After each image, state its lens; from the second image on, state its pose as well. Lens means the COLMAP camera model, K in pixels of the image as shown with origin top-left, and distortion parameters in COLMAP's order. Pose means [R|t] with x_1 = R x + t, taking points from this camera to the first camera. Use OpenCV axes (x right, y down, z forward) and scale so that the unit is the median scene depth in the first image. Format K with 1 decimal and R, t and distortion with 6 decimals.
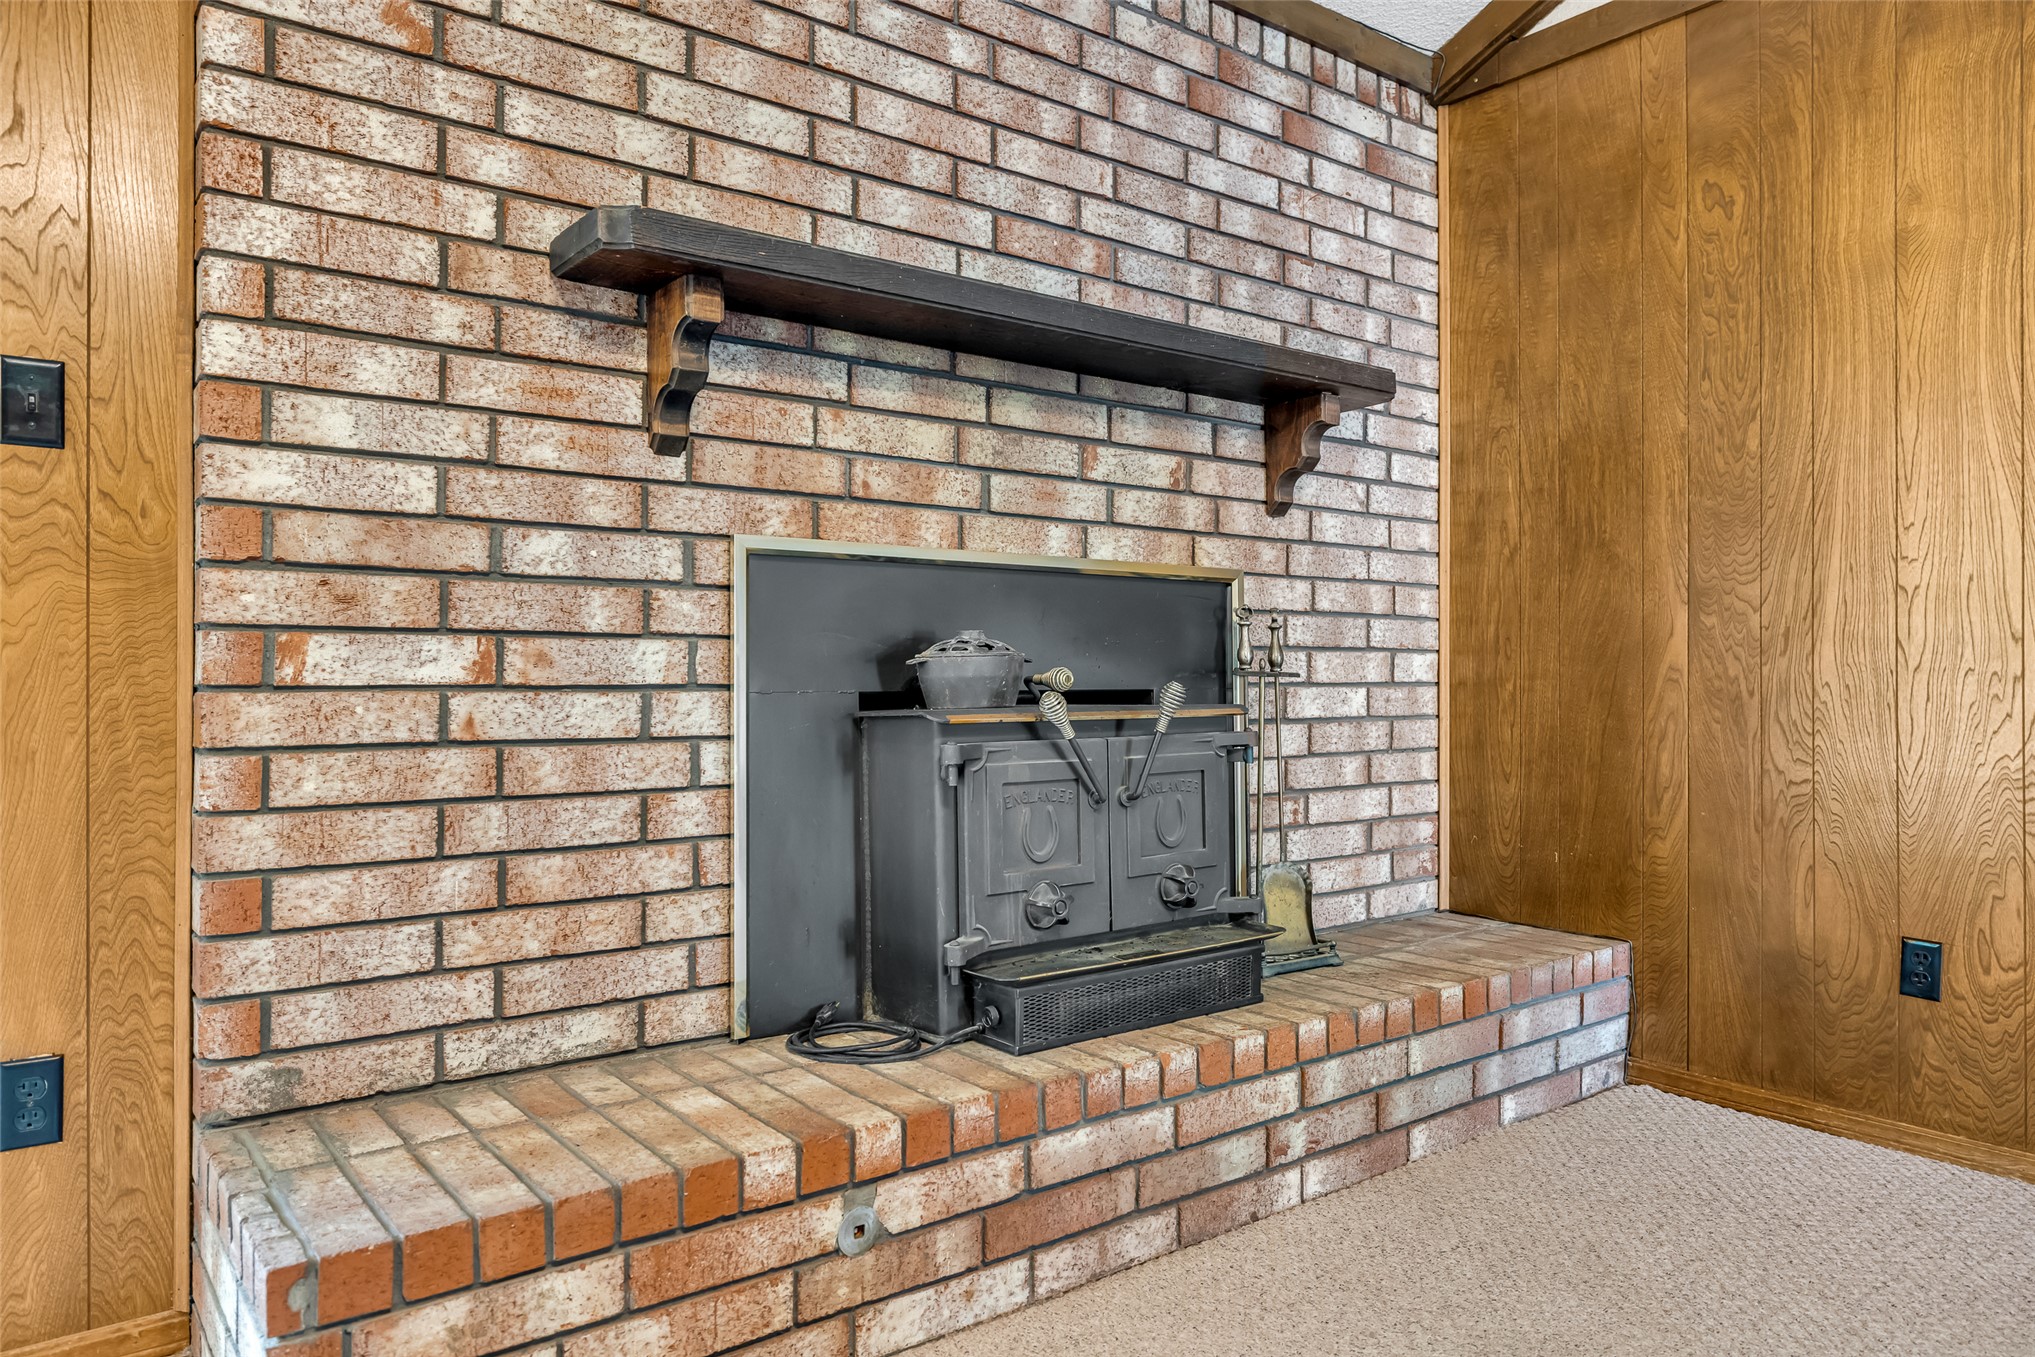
lens RADIAL K [[1321.7, 0, 1026.2], [0, 1321.7, 676.6], [0, 0, 1]] dist [-0.011161, 0.000987]
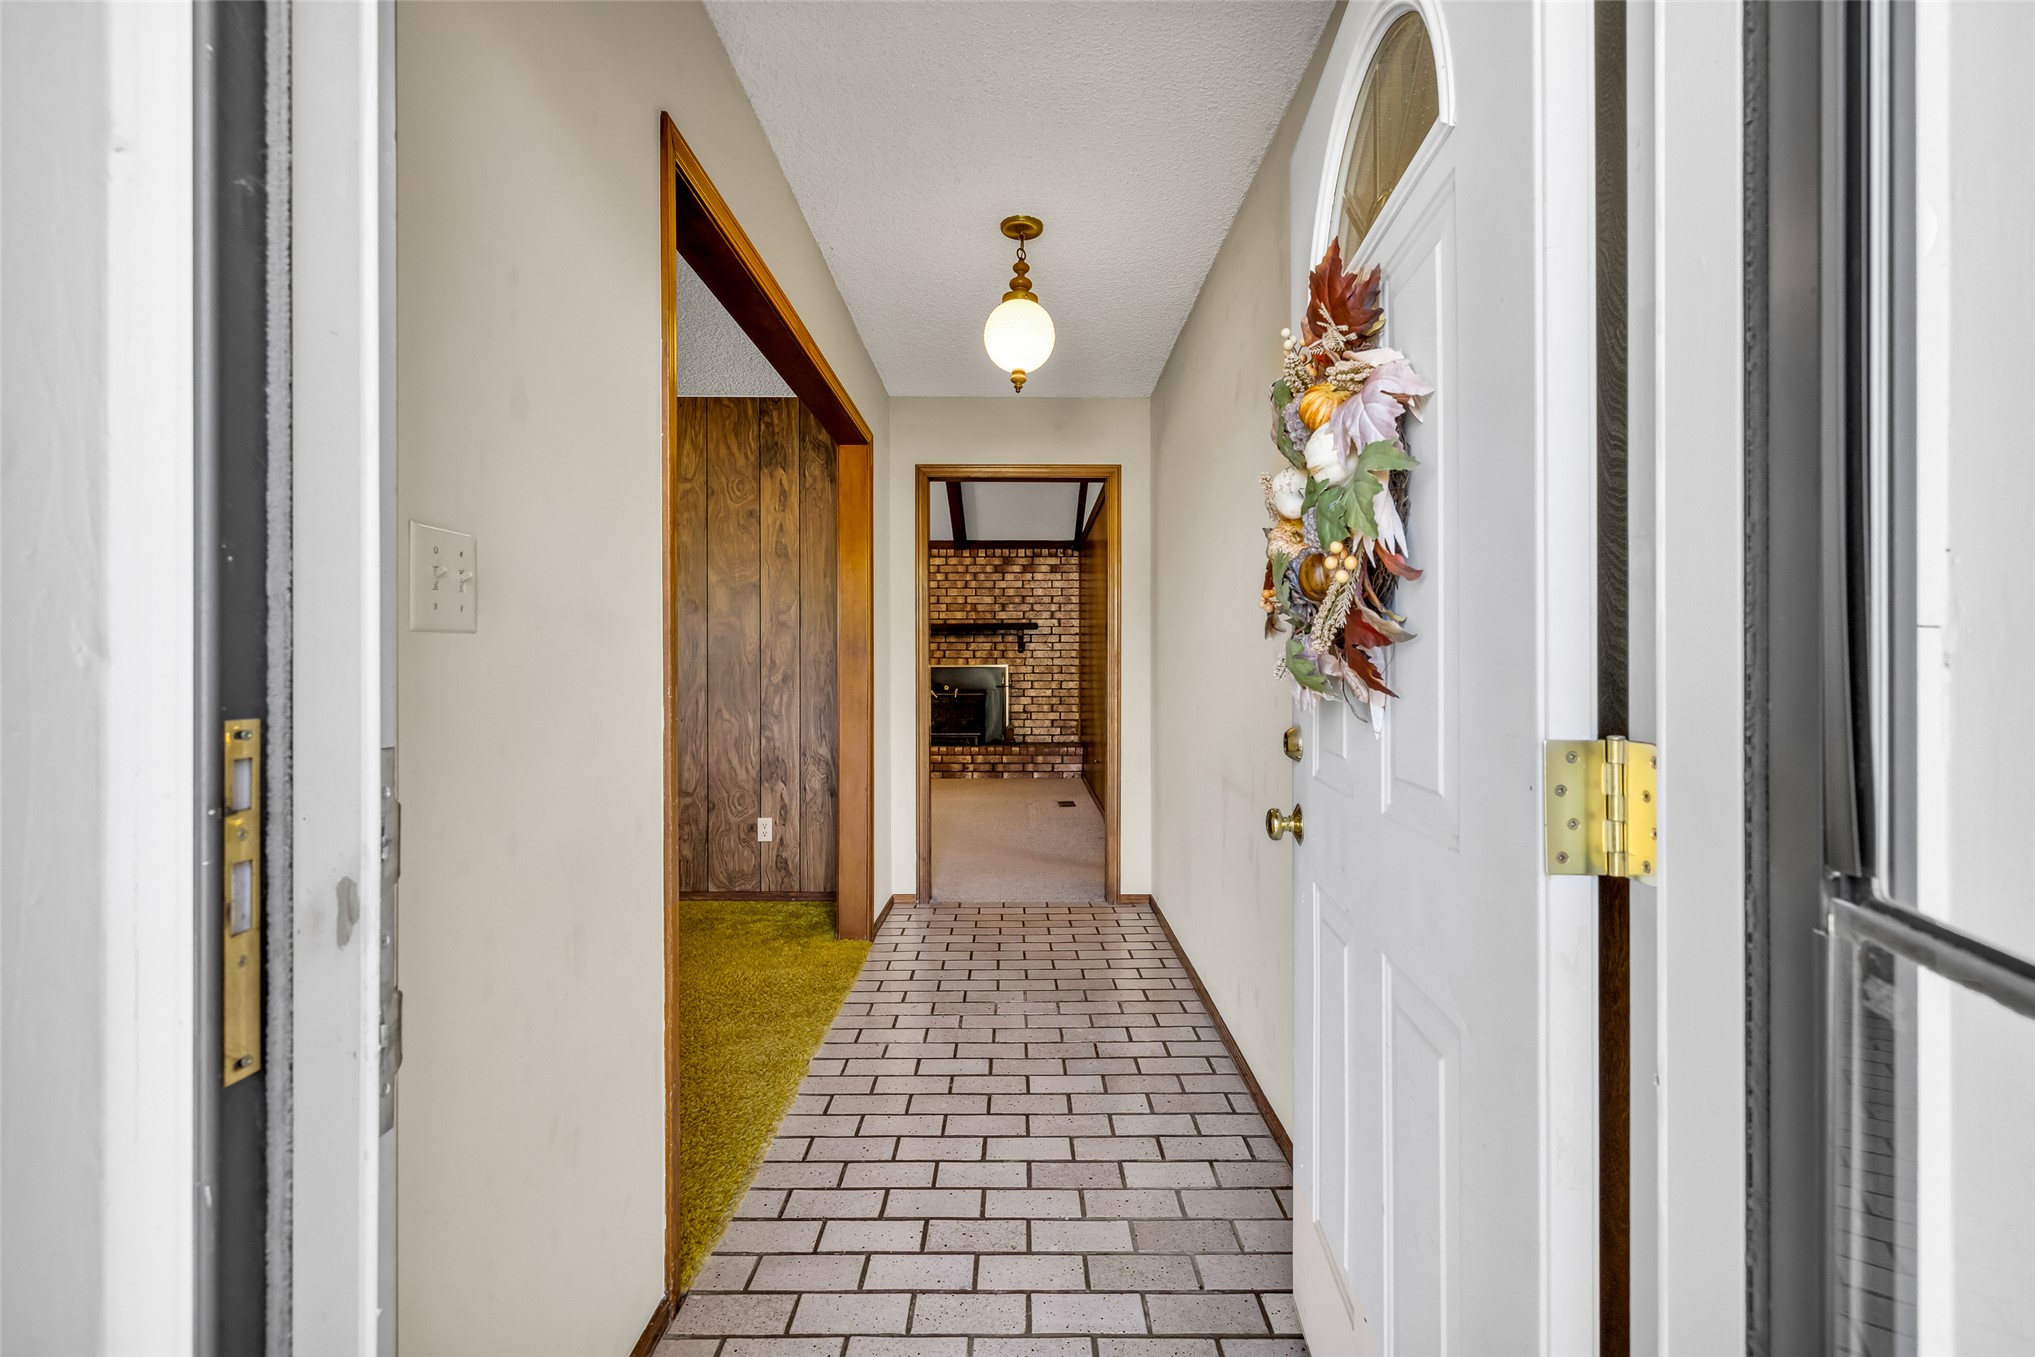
lens RADIAL K [[857.3, 0, 1031.3], [0, 857.3, 674.9], [0, 0, 1]] dist [-0.001029, -0.000500]
pose [[0.799724, 0.001355, -0.600367, 2.029280], [0.000892, 0.999994, 0.003445, -0.053356], [0.600368, -0.003291, 0.799717, -1.404086]]
